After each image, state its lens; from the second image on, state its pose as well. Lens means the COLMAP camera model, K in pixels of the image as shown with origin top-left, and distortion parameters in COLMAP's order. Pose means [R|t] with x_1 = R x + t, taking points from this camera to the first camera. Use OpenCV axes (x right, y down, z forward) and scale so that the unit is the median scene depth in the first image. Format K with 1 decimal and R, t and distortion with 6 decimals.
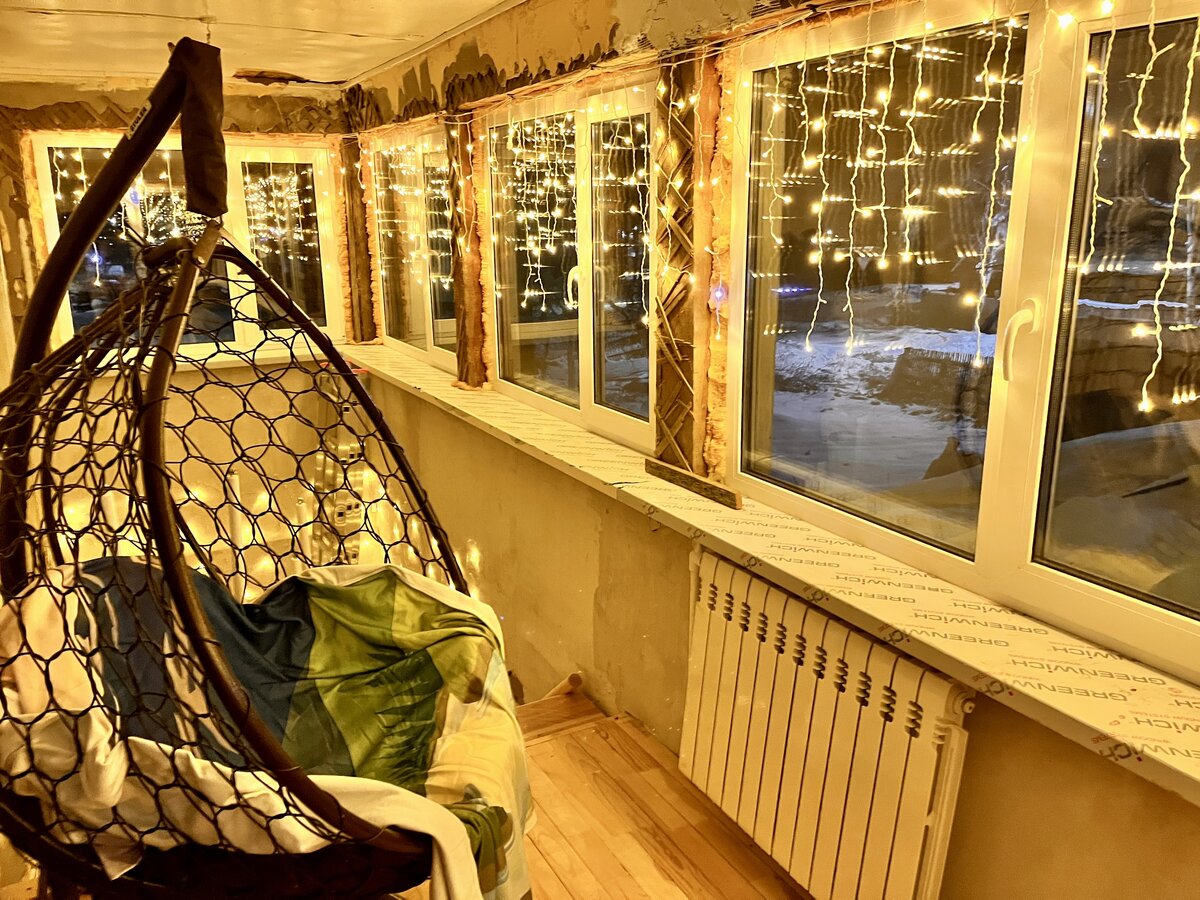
lens RADIAL K [[906.8, 0, 599.8], [0, 906.8, 459.3], [0, 0, 1]] dist [0.056179, -0.073893]
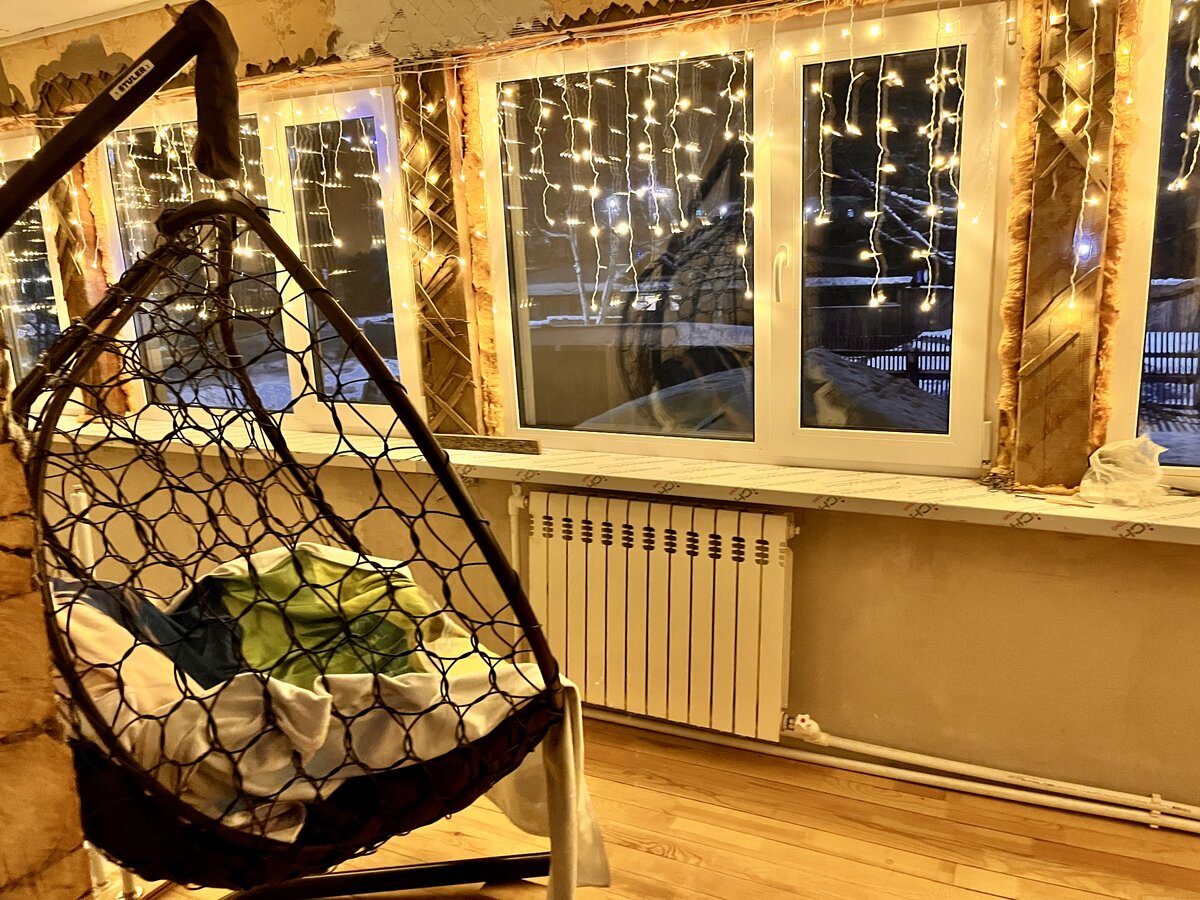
lens RADIAL K [[906.8, 0, 608.6], [0, 906.8, 459.7], [0, 0, 1]] dist [0.056179, -0.073893]
pose [[0.814116, -0.159335, 0.558415, -0.412346], [0.183960, 0.982857, 0.012247, 0.061919], [-0.550794, 0.092756, 0.829471, -0.015245]]
